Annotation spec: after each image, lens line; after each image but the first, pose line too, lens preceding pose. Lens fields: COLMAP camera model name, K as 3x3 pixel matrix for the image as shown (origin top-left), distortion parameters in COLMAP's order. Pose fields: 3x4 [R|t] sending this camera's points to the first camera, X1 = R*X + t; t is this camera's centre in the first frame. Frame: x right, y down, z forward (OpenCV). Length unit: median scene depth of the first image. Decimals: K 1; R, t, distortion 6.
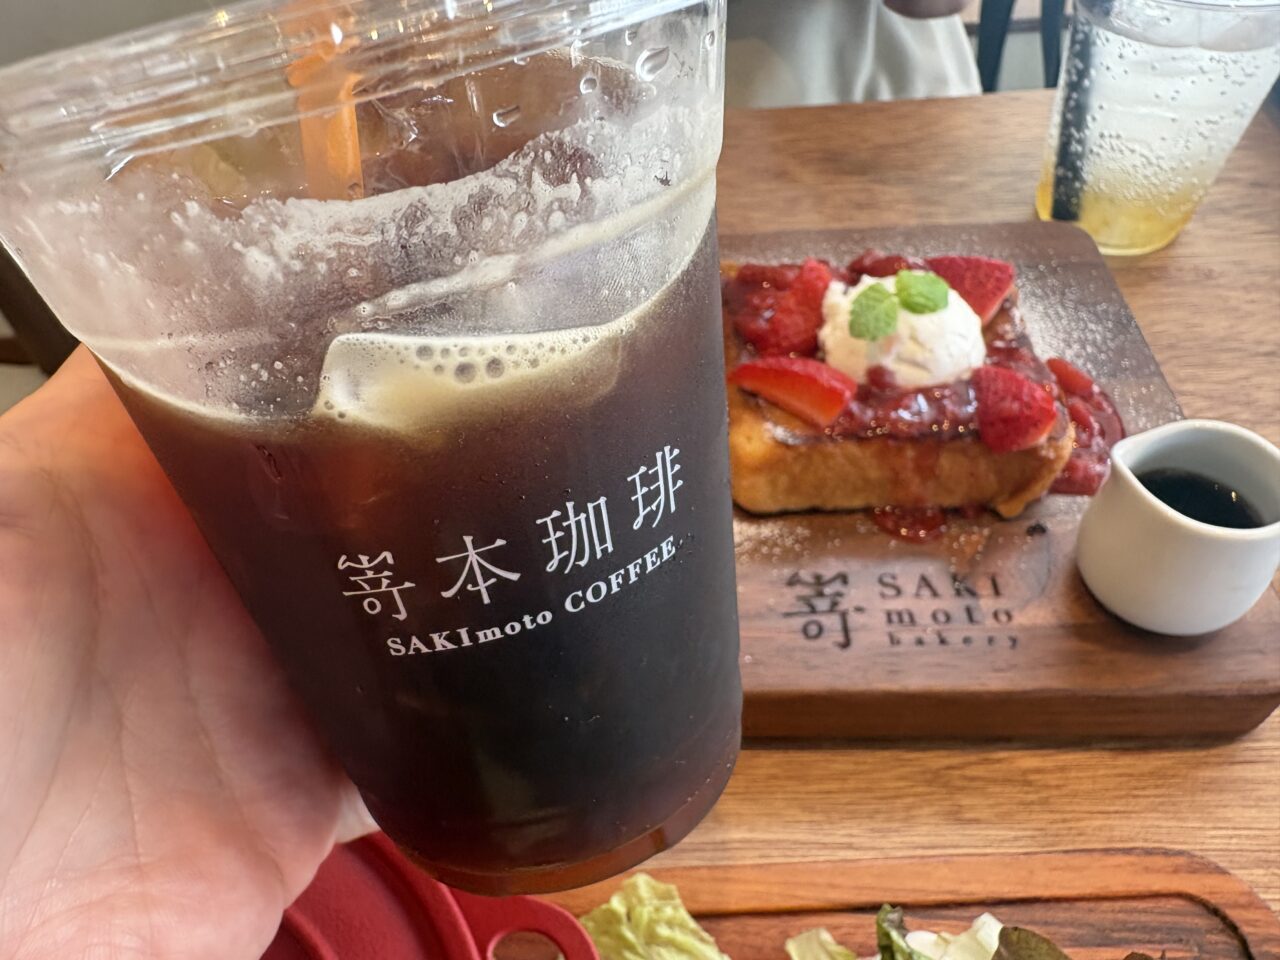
lens RADIAL K [[1021.7, 0, 640.0], [0, 1021.7, 480.0], [0, 0, 1]] dist [-0.003721, -0.000636]
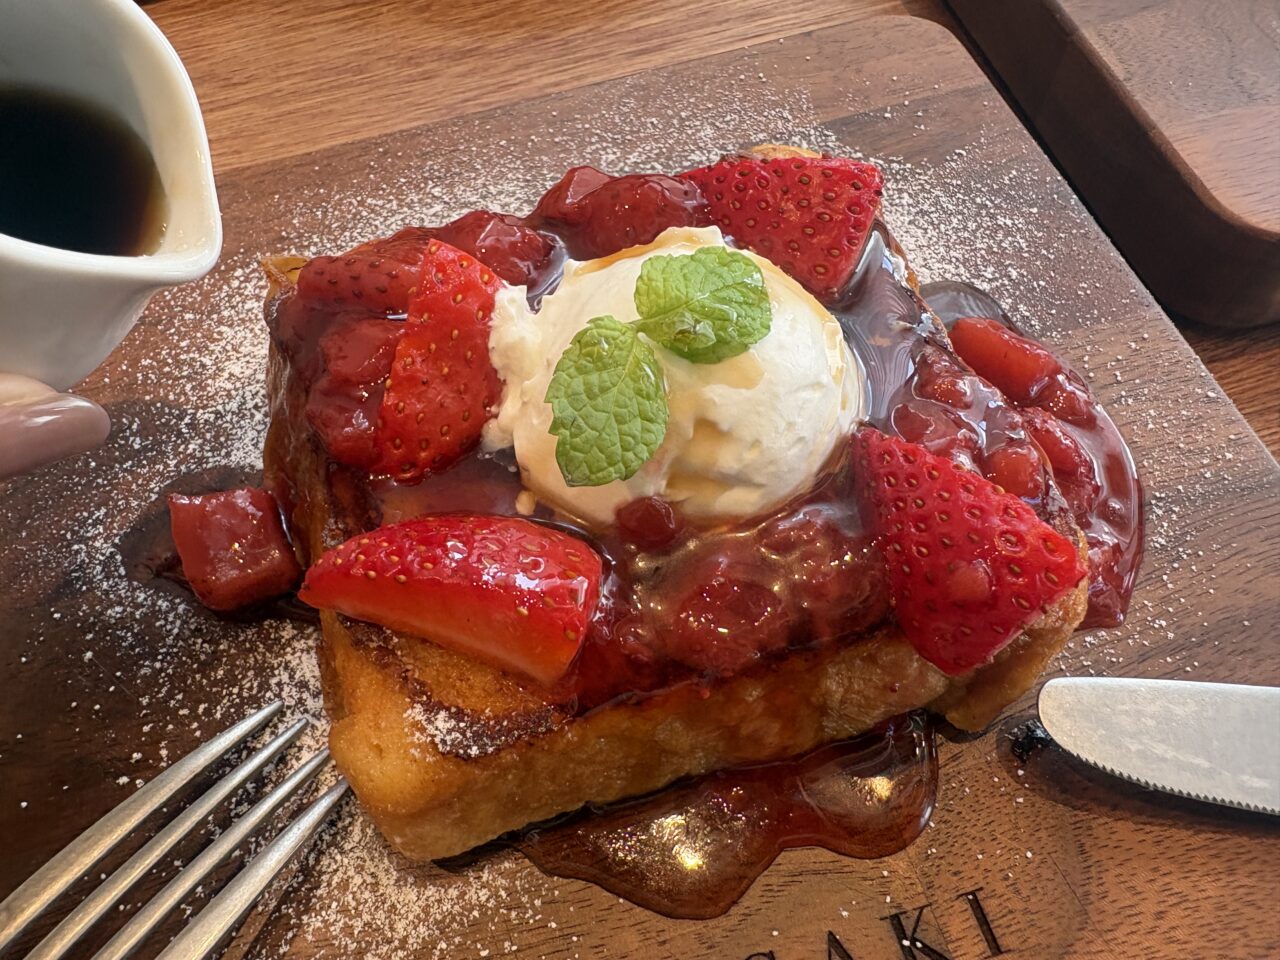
lens RADIAL K [[1021.7, 0, 640.0], [0, 1021.7, 480.0], [0, 0, 1]] dist [-0.003721, -0.000636]
pose [[0.955927, -0.246968, 0.158779, 0.160152], [0.210176, 0.953212, 0.217285, -0.201649], [-0.205012, -0.174337, 0.963108, 0.567702]]
